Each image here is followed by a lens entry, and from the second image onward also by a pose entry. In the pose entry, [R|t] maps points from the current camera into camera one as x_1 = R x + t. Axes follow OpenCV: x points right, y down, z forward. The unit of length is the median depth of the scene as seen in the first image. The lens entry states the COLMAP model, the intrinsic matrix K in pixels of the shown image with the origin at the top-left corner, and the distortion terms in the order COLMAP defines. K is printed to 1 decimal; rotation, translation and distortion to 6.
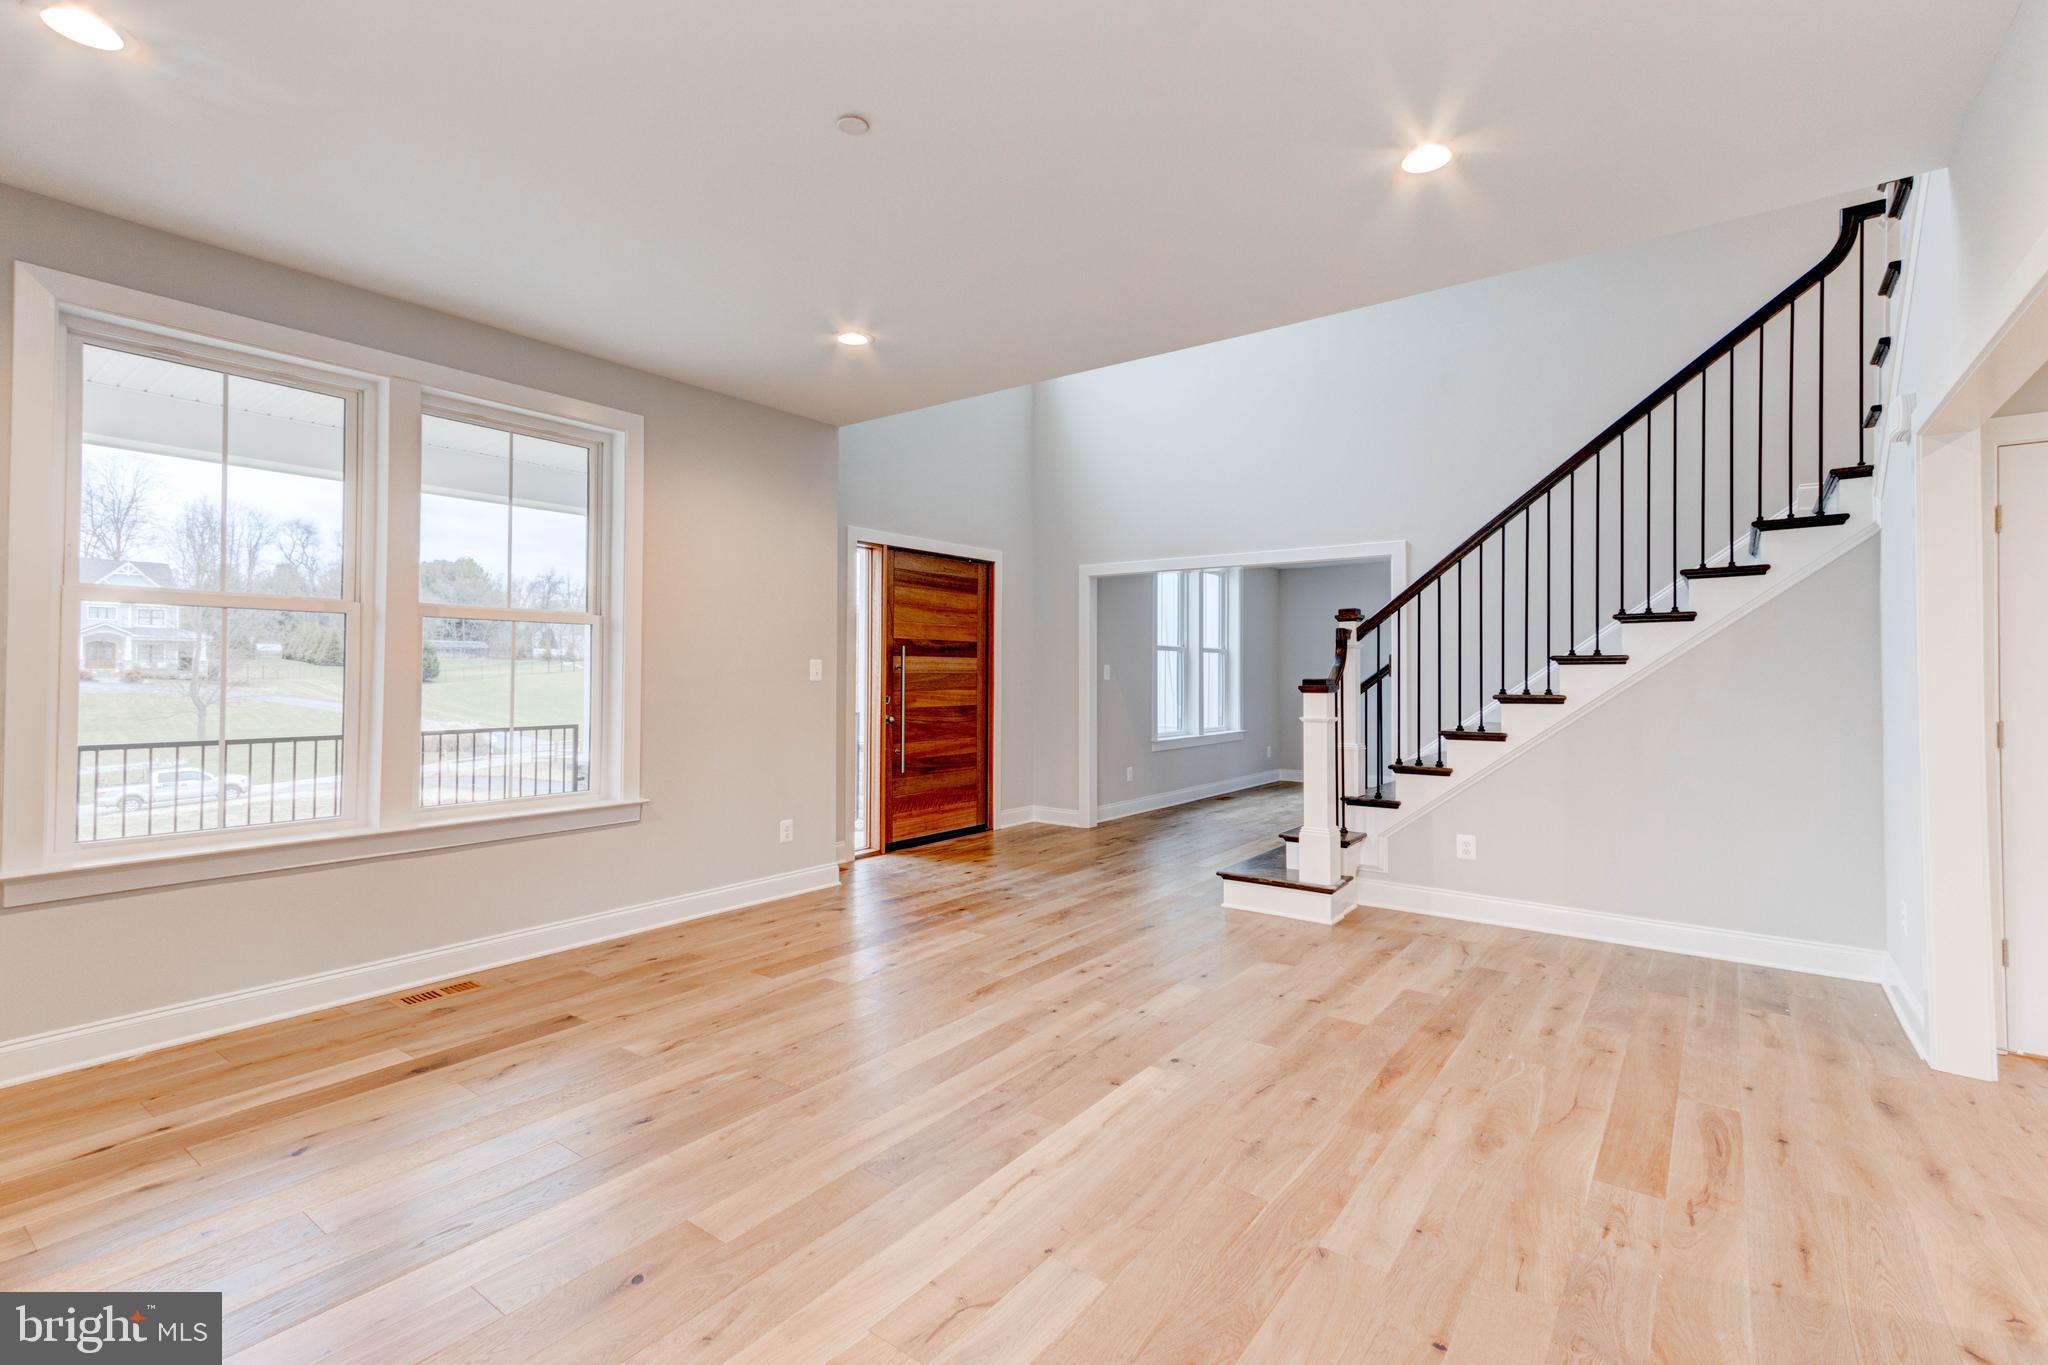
lens RADIAL K [[928.2, 0, 1012.0], [0, 928.2, 663.4], [0, 0, 1]] dist [0.024372, -0.001079]
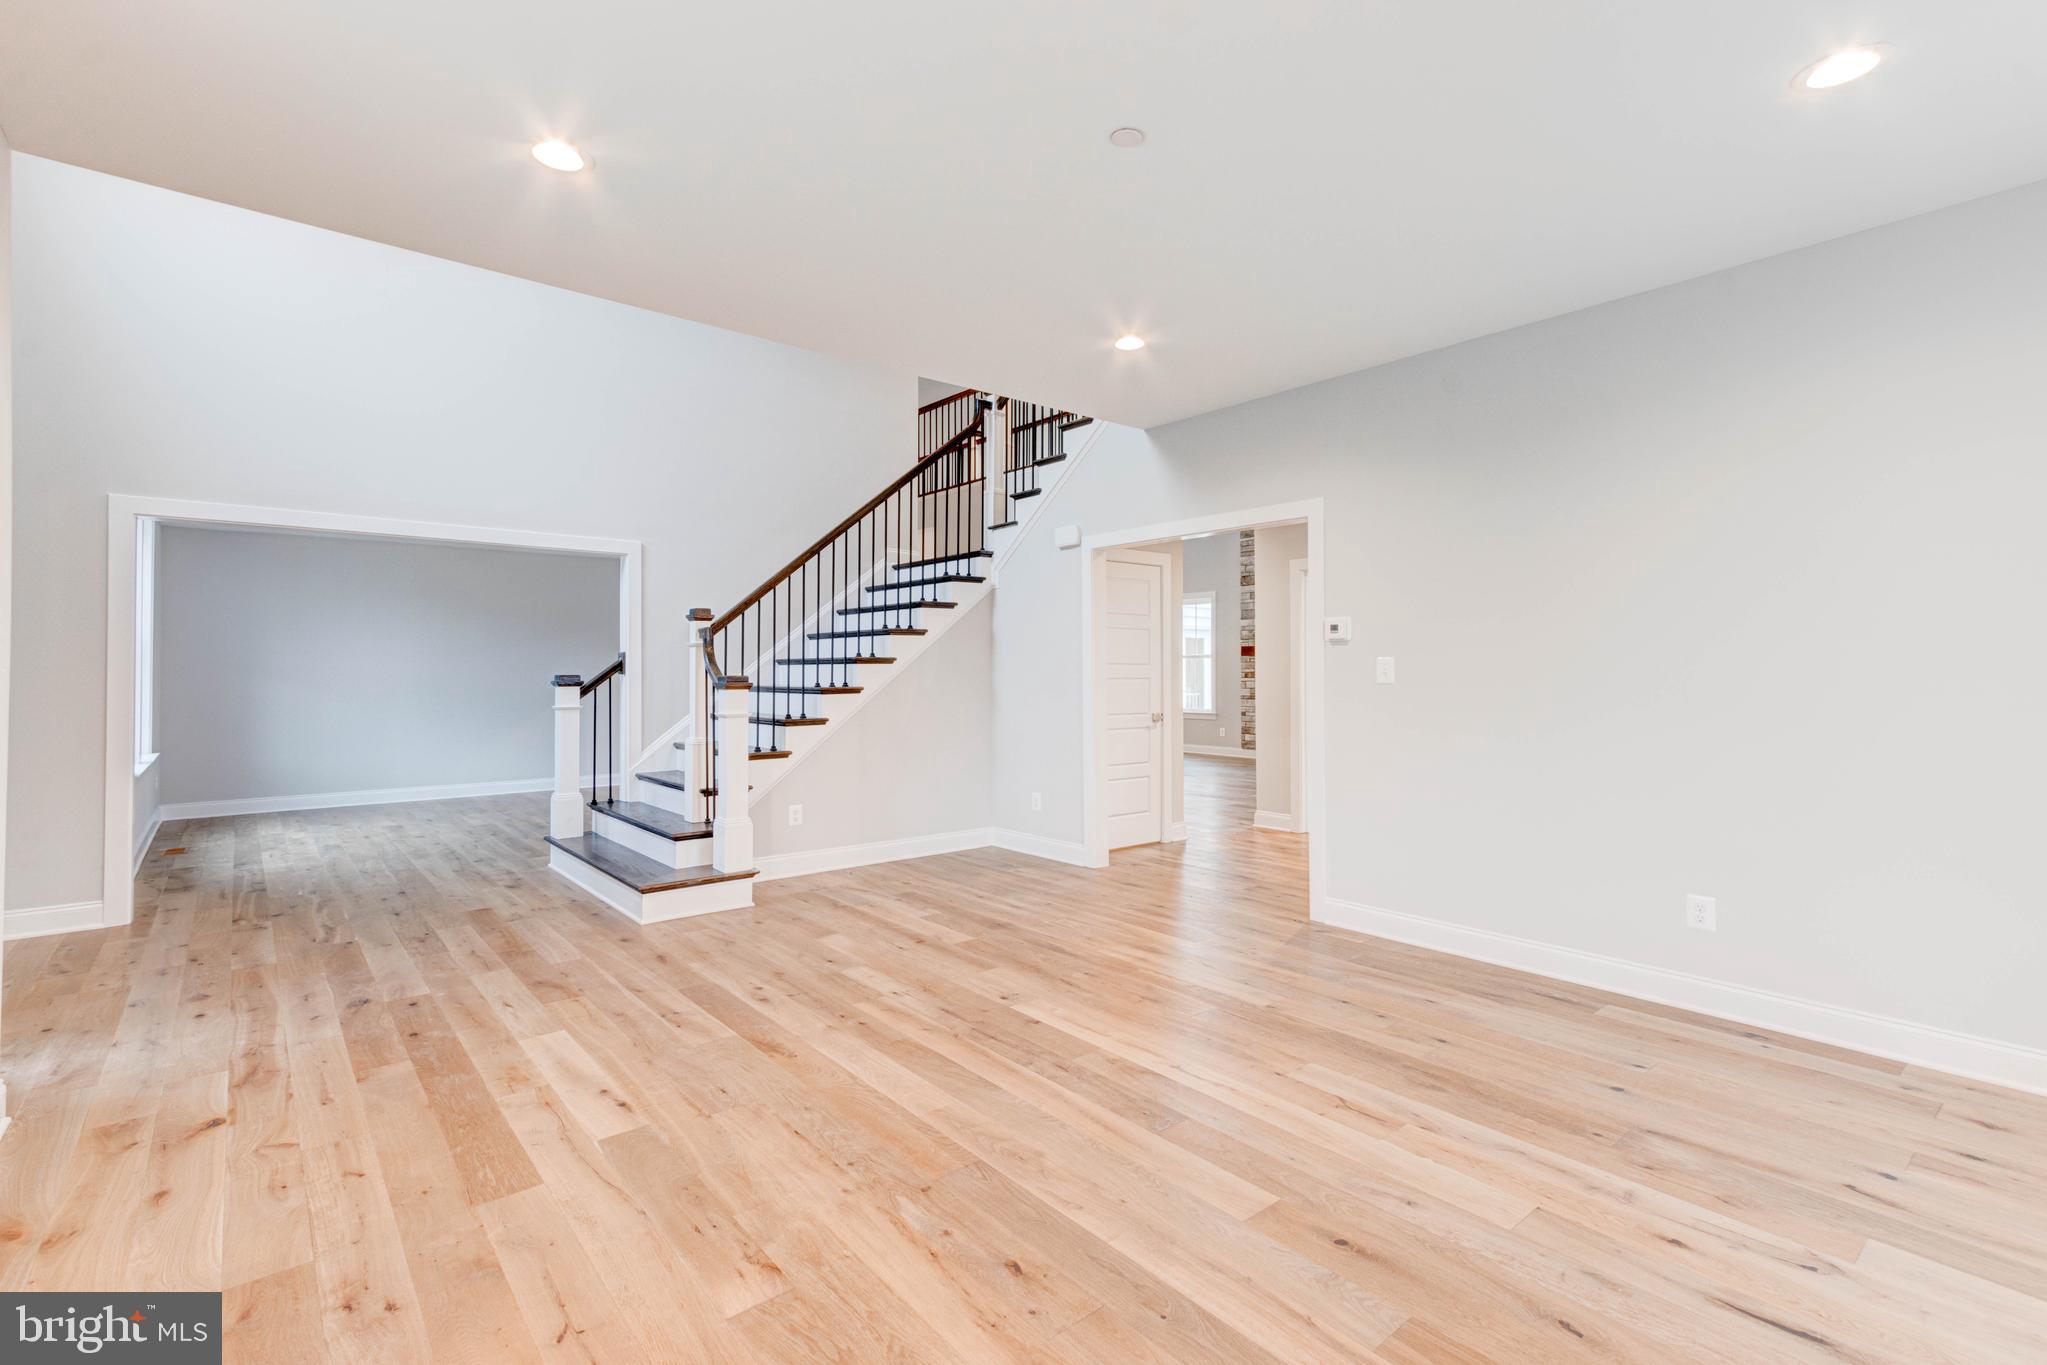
lens RADIAL K [[927.7, 0, 1011.5], [0, 927.7, 663.4], [0, 0, 1]] dist [0.024372, -0.001079]
pose [[0.232968, 0.005668, 0.972468, -0.729211], [-0.010296, 0.999941, -0.003361, 0.003039], [-0.972430, -0.009229, 0.233012, 0.537389]]
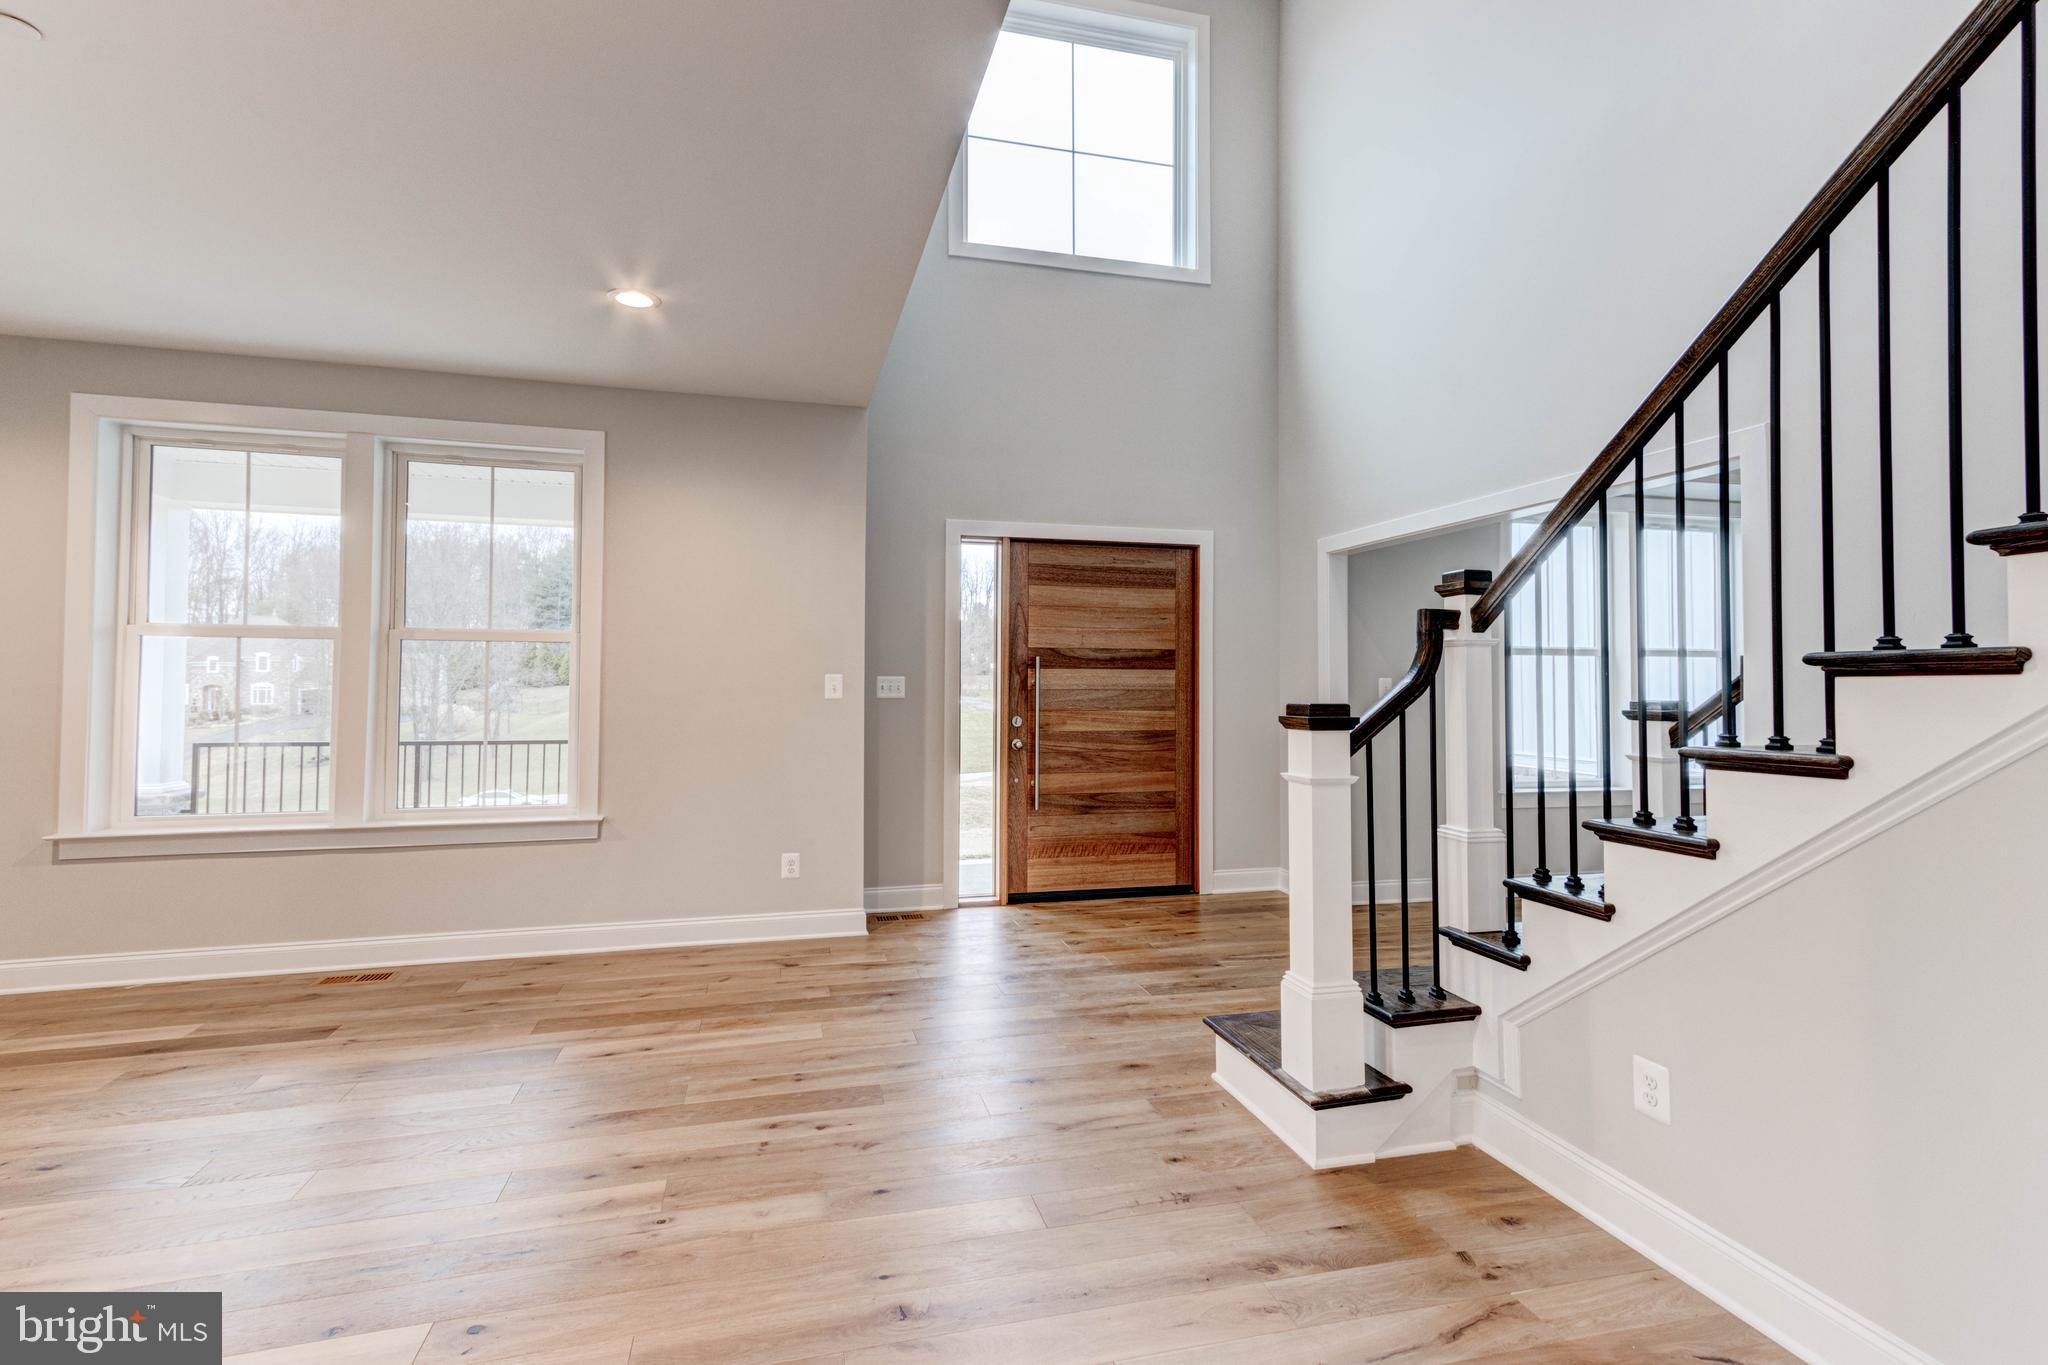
lens RADIAL K [[936.9, 0, 1010.8], [0, 936.9, 662.1], [0, 0, 1]] dist [0.027719, -0.001256]
pose [[0.782206, -0.014902, -0.622841, 0.633166], [0.005449, 0.999839, -0.017078, 0.000450], [0.622995, 0.009965, 0.782162, 0.540881]]
